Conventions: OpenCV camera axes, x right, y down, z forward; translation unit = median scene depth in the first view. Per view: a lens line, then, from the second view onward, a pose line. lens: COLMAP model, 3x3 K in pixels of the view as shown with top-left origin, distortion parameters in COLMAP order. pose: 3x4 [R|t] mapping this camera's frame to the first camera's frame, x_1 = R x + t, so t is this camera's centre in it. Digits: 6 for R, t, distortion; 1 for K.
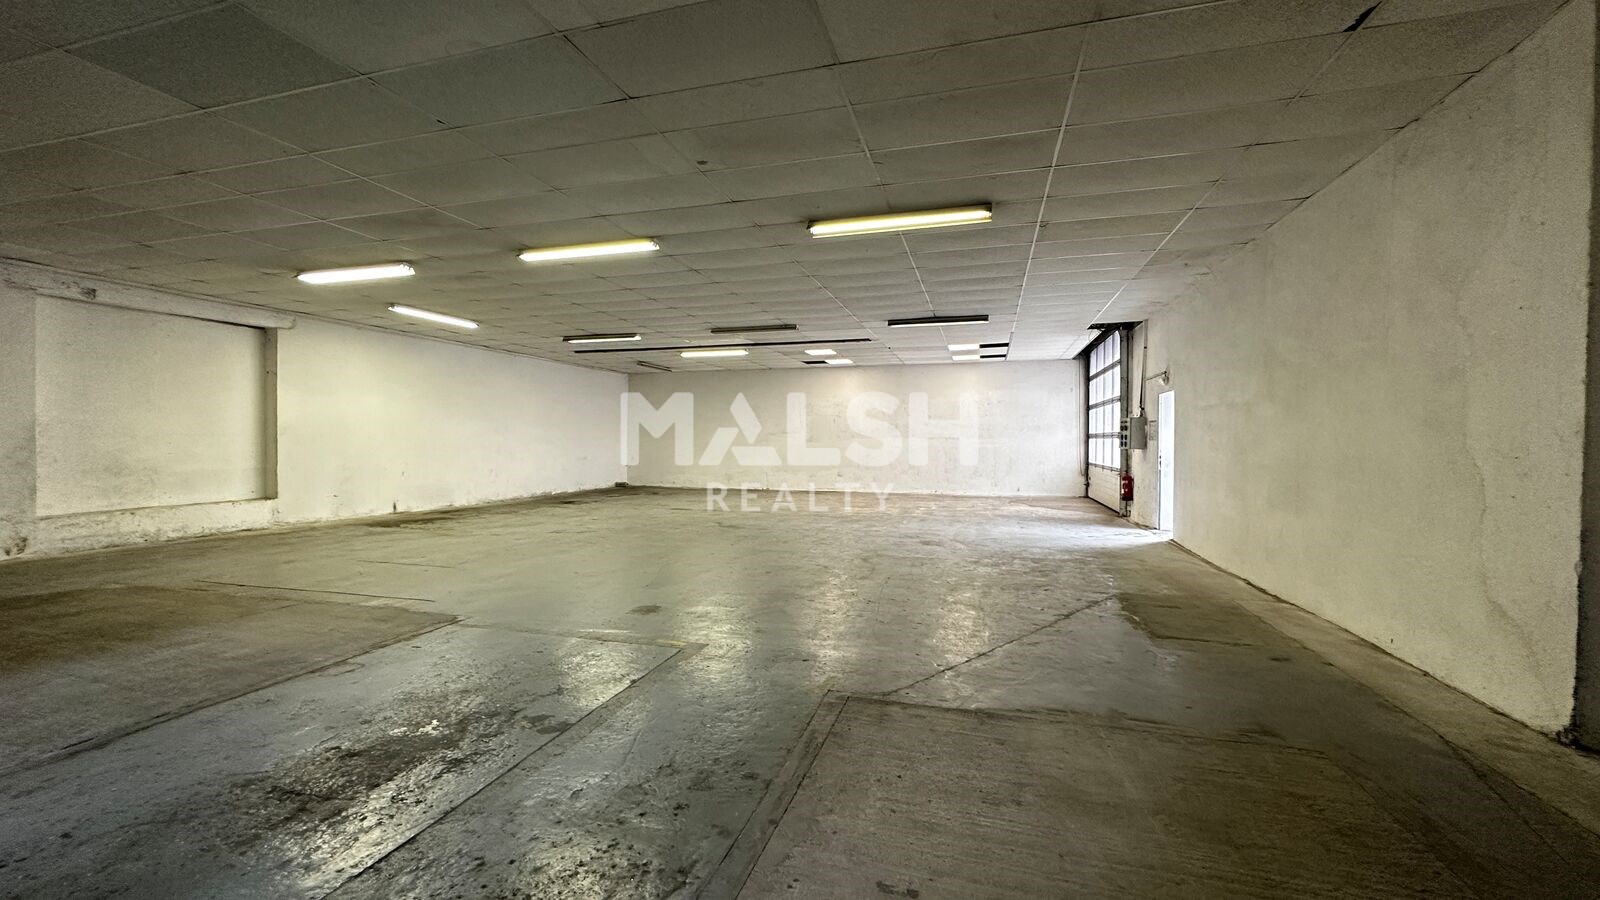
lens RADIAL K [[635.8, 0, 795.8], [0, 635.8, 449.6], [0, 0, 1]] dist [-0.000374, -0.000124]
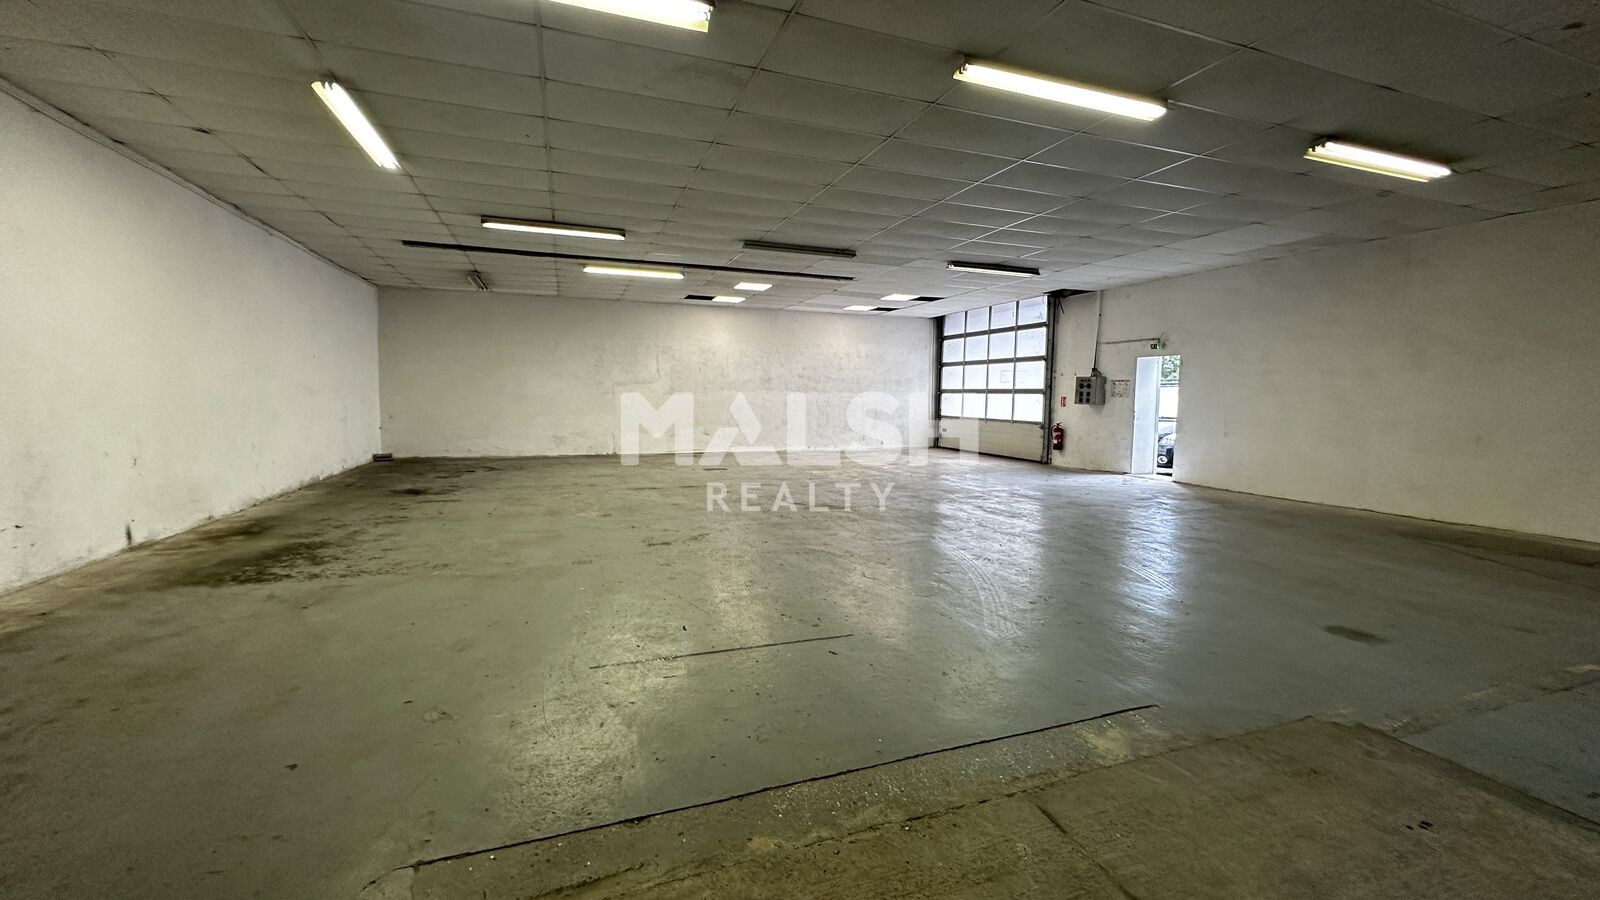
lens RADIAL K [[635.8, 0, 795.8], [0, 635.8, 449.6], [0, 0, 1]] dist [-0.000374, -0.000124]
pose [[0.804214, -0.044915, 0.592640, -0.445265], [-0.001126, 0.997023, 0.077090, -0.005553], [-0.594338, -0.062664, 0.801770, 0.307365]]
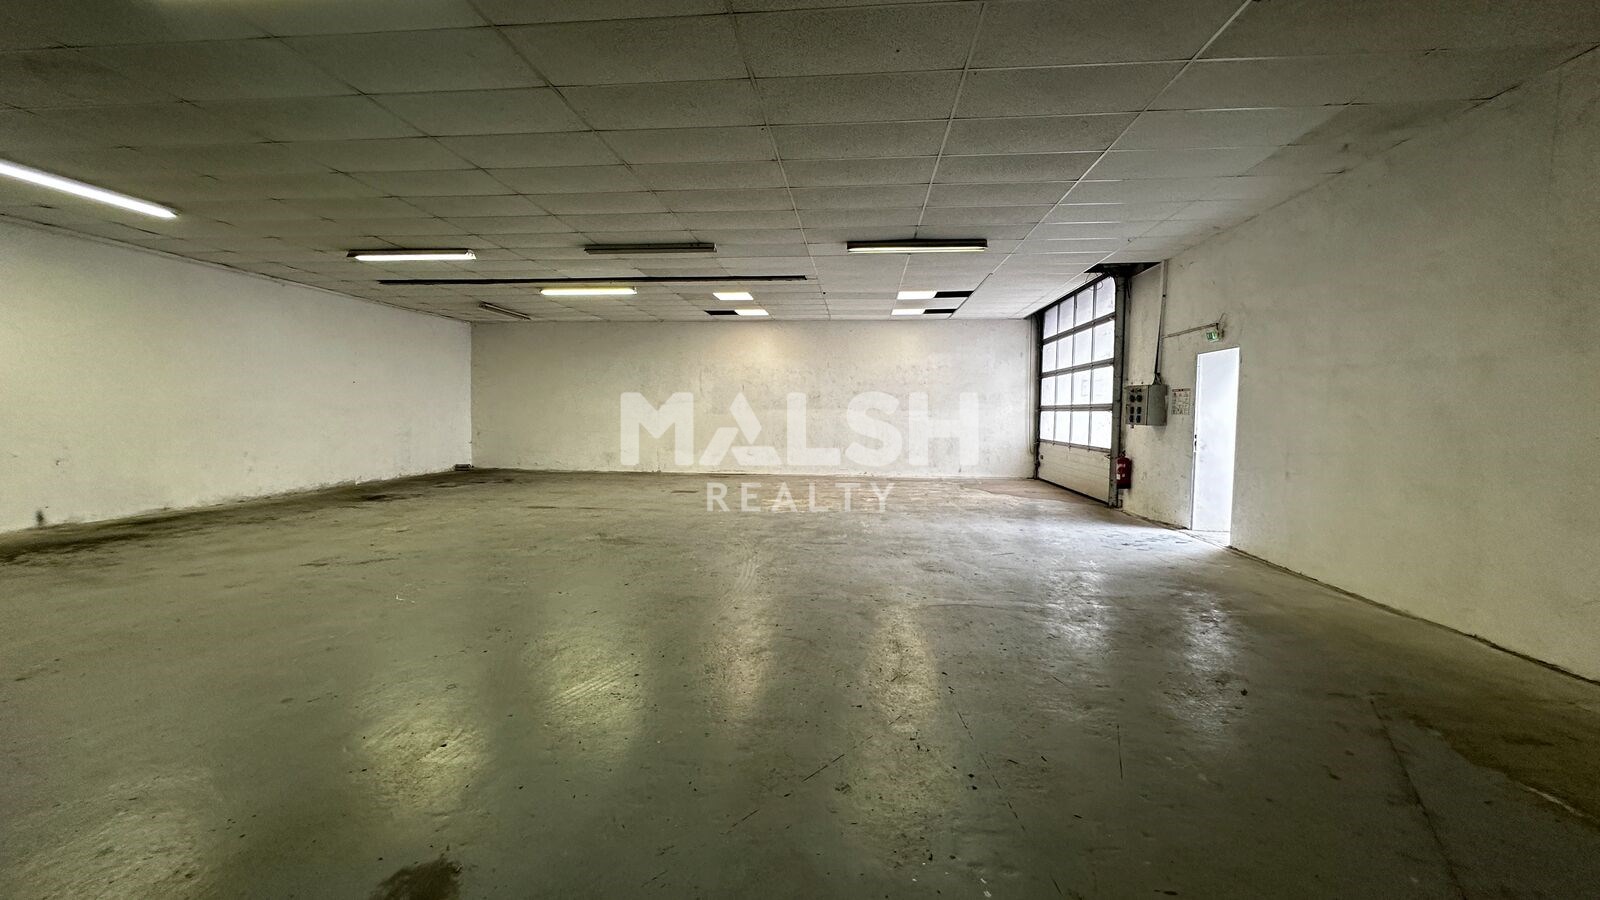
lens RADIAL K [[635.8, 0, 795.8], [0, 635.8, 449.6], [0, 0, 1]] dist [-0.000374, -0.000124]
pose [[0.982008, -0.004929, 0.188772, -0.035019], [-0.003620, 0.998984, 0.044917, -0.003177], [-0.188802, -0.044792, 0.980993, 0.239526]]
